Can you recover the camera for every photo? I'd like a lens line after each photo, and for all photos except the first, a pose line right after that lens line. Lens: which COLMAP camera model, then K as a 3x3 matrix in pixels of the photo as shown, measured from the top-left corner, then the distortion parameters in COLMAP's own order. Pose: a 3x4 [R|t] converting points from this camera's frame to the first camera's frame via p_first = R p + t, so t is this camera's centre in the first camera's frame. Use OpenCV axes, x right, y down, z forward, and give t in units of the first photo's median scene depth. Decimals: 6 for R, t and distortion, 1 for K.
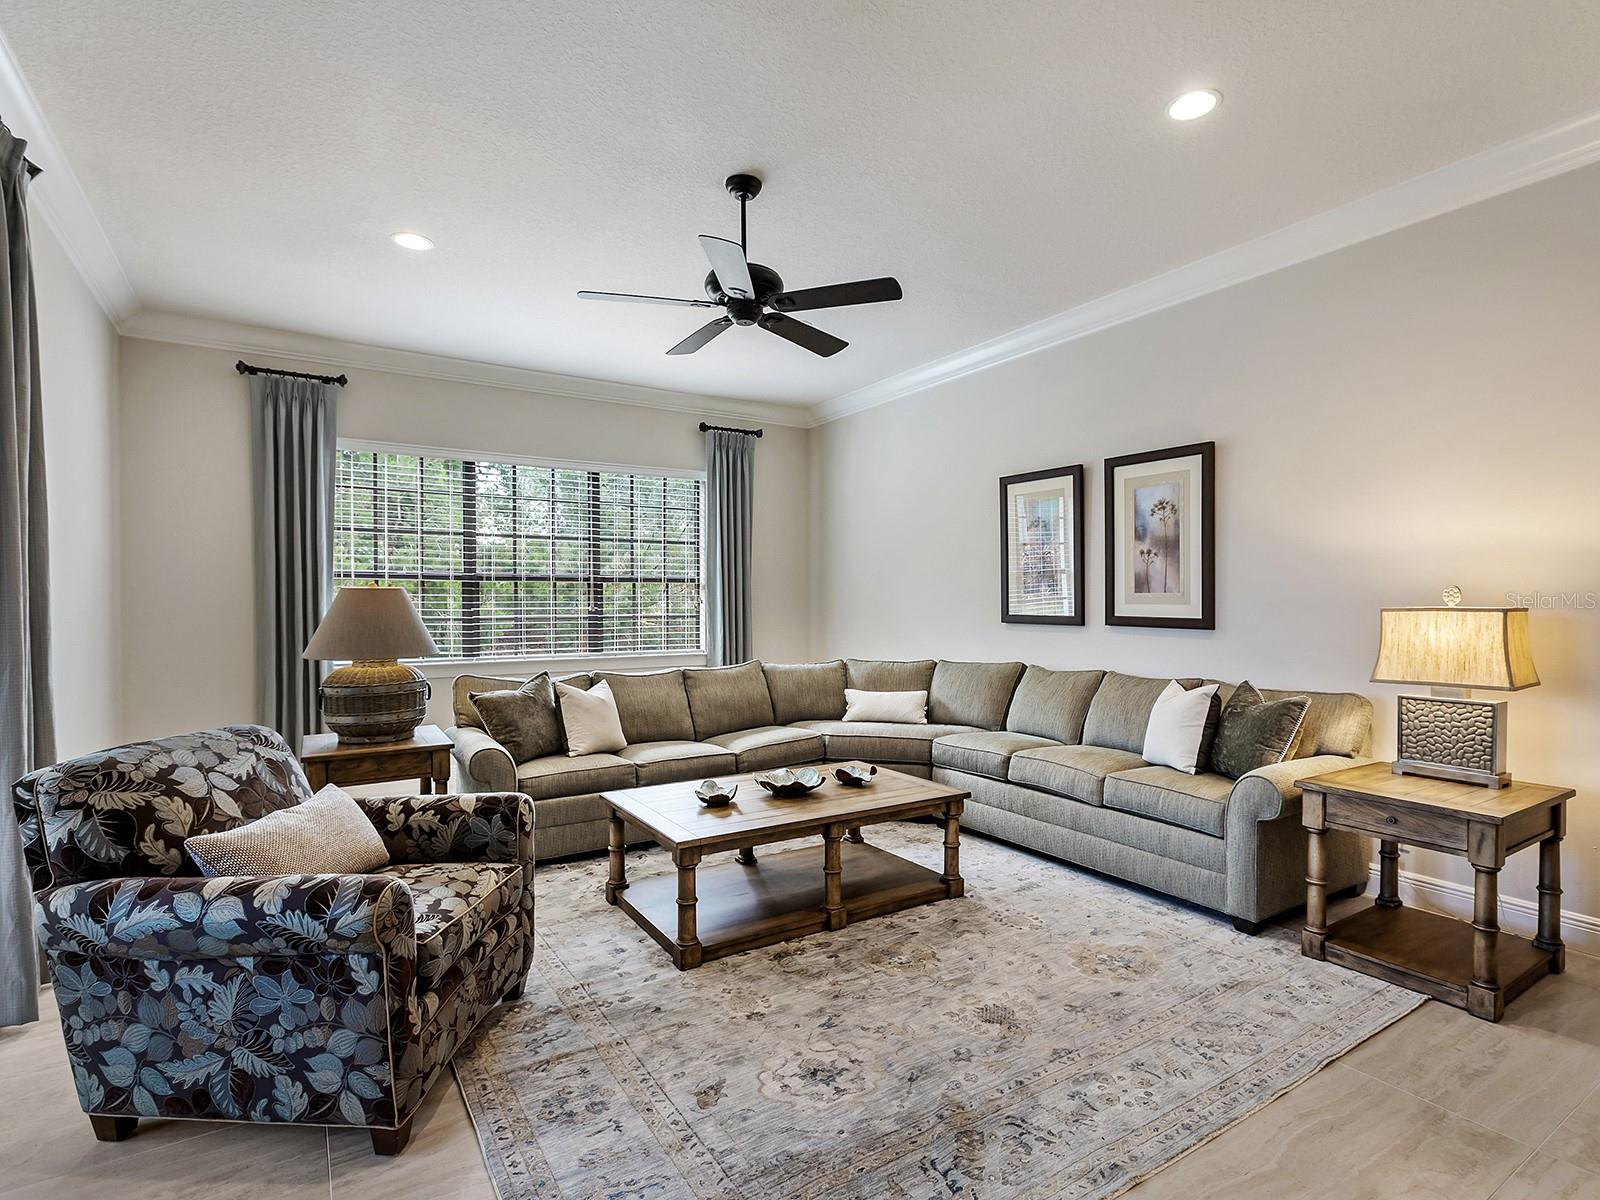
lens RADIAL K [[815.7, 0, 798.8], [0, 815.7, 608.5], [0, 0, 1]] dist [0.000285, 0.000175]
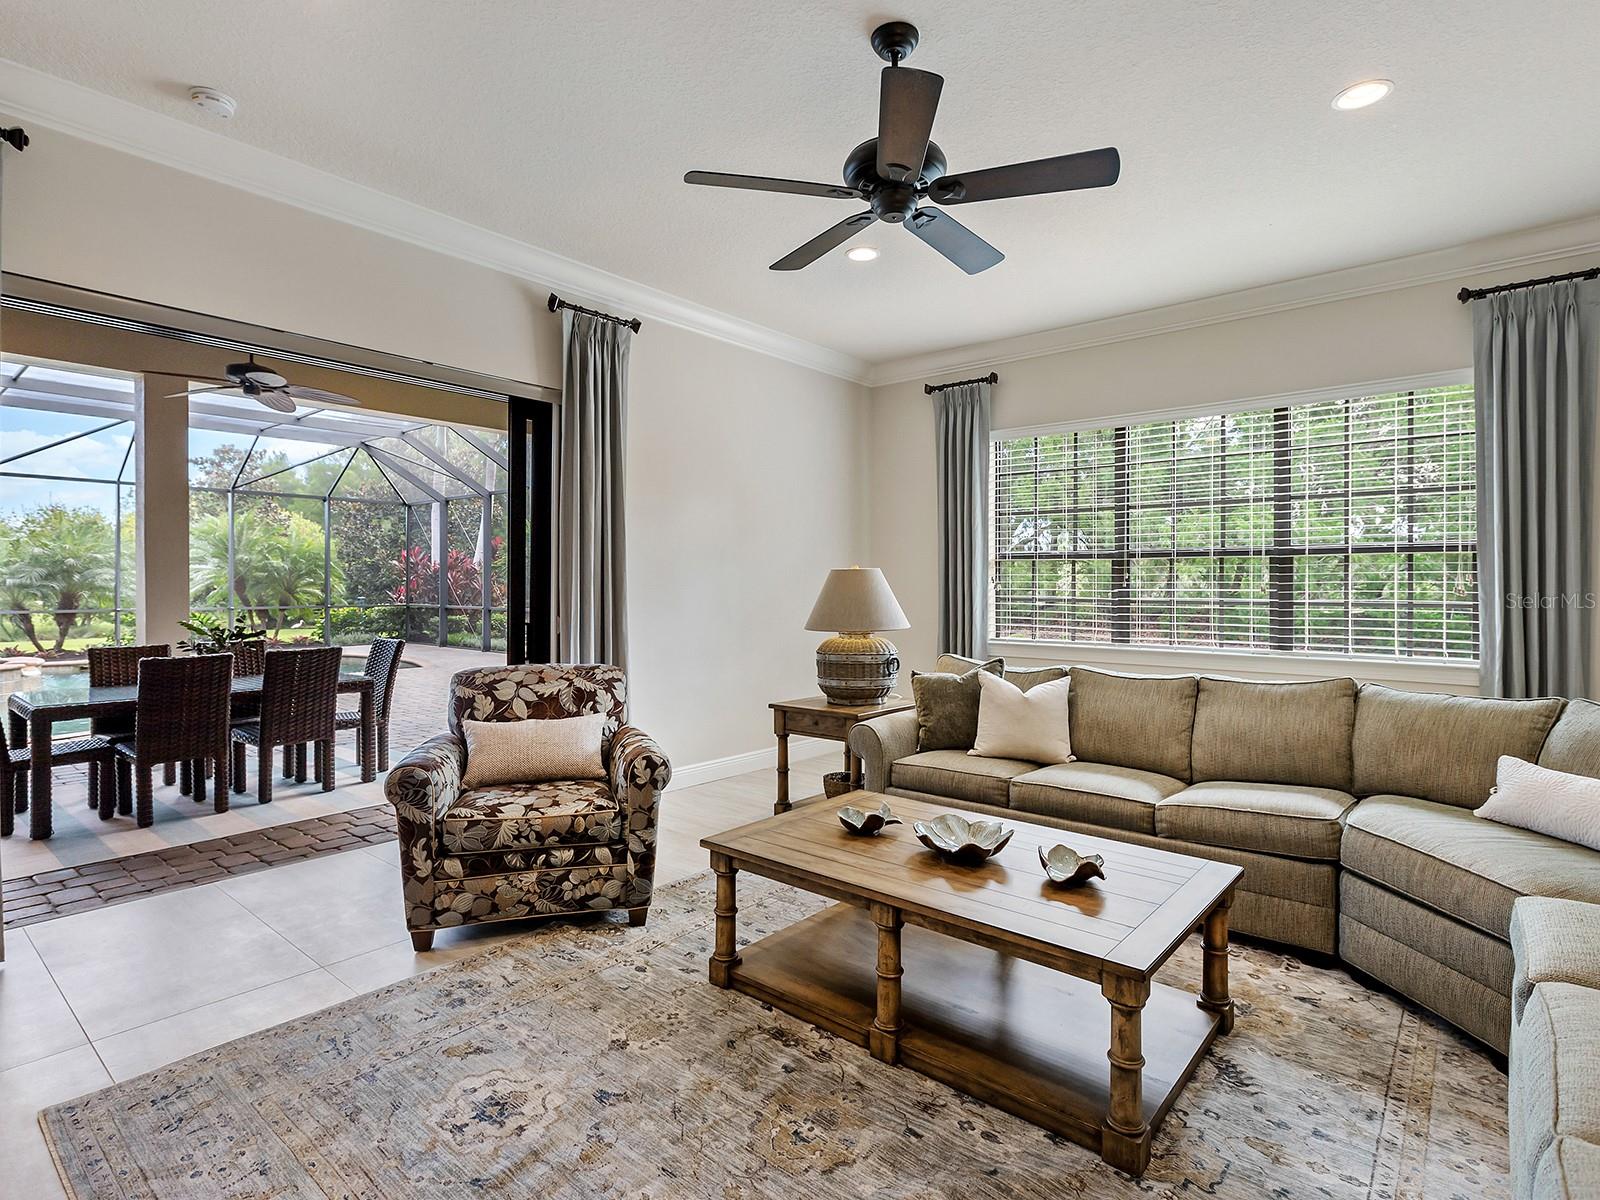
lens RADIAL K [[815.7, 0, 799.6], [0, 815.7, 586.1], [0, 0, 1]] dist [0.000285, 0.000175]
pose [[0.295347, 0.005195, -0.955376, 0.471183], [-0.008665, 0.999959, 0.002759, -0.003550], [0.955351, 0.007463, 0.295380, 0.506737]]
